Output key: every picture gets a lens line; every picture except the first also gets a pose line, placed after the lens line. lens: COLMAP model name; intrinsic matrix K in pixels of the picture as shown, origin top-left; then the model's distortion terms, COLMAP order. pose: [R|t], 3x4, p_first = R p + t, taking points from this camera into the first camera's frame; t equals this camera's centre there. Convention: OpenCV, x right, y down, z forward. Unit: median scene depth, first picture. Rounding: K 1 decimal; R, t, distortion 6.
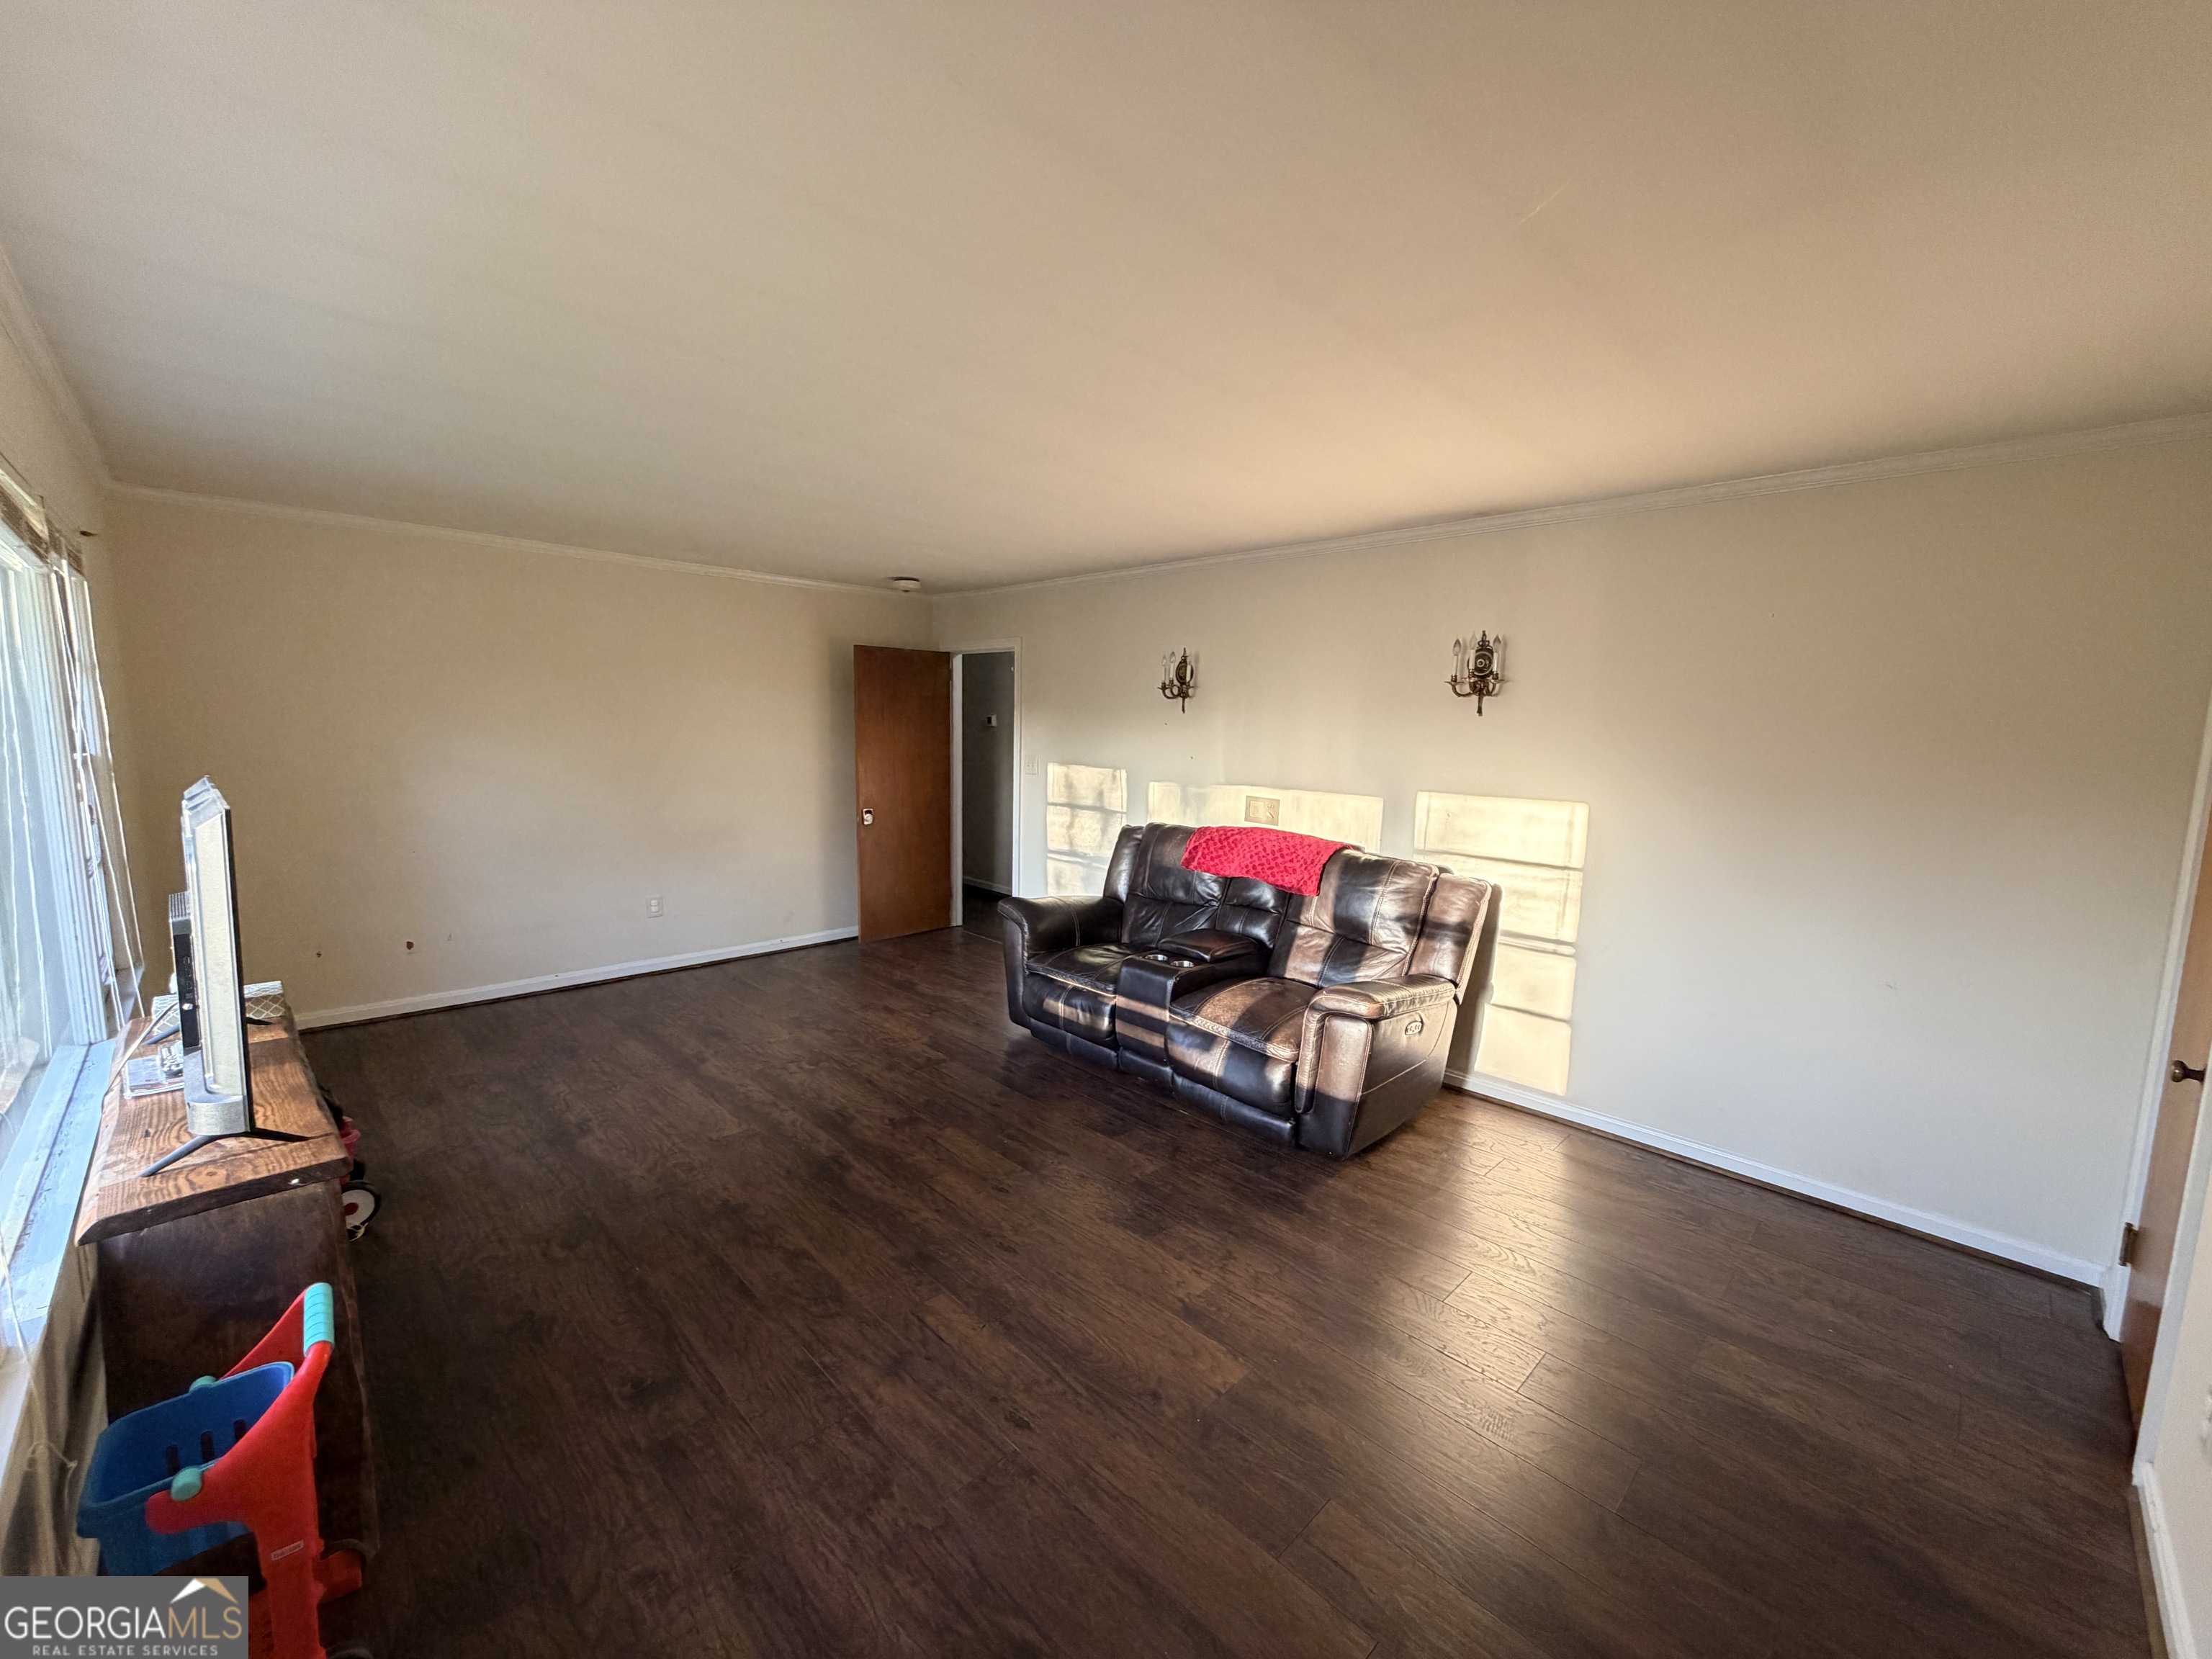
lens RADIAL K [[884.5, 0, 1104.2], [0, 884.5, 831.8], [0, 0, 1]] dist [0.000003, -0.000151]
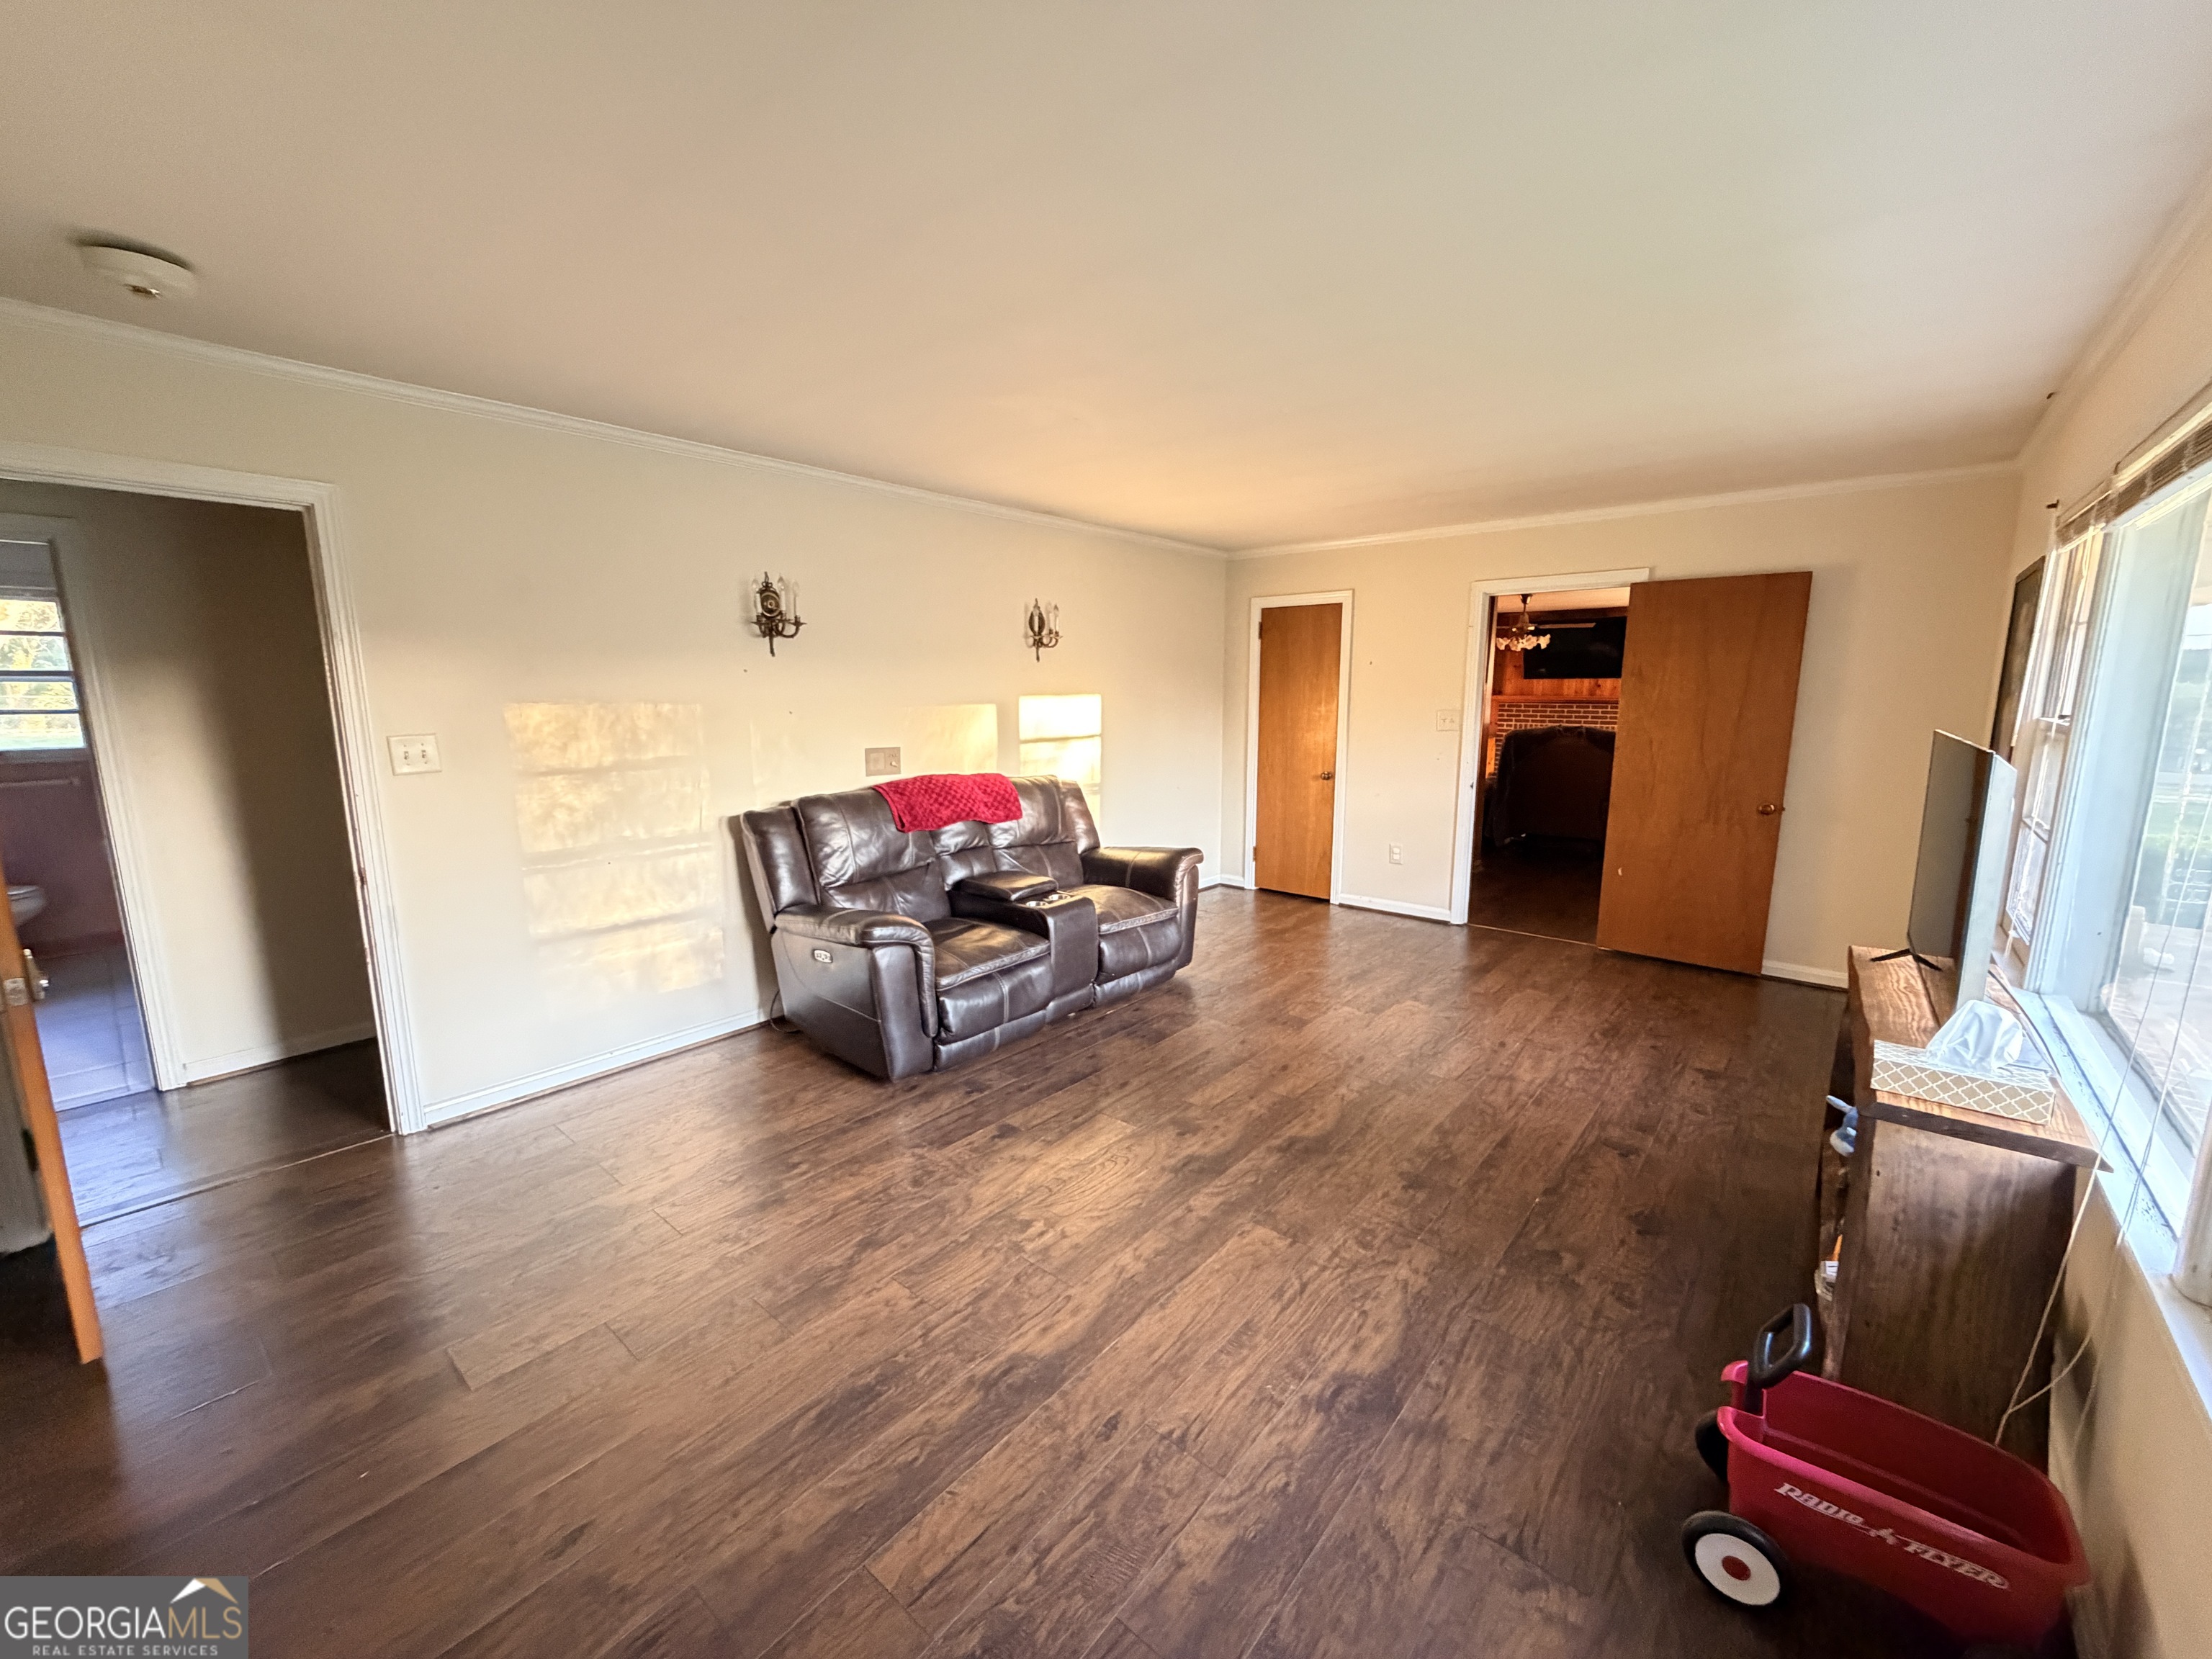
lens RADIAL K [[884.5, 0, 1104.2], [0, 884.5, 831.8], [0, 0, 1]] dist [0.000003, -0.000151]
pose [[-0.085019, -0.187620, 0.978555, -1.074954], [0.120154, 0.973013, 0.196997, -0.148870], [-0.989108, 0.134326, -0.060182, 1.139492]]
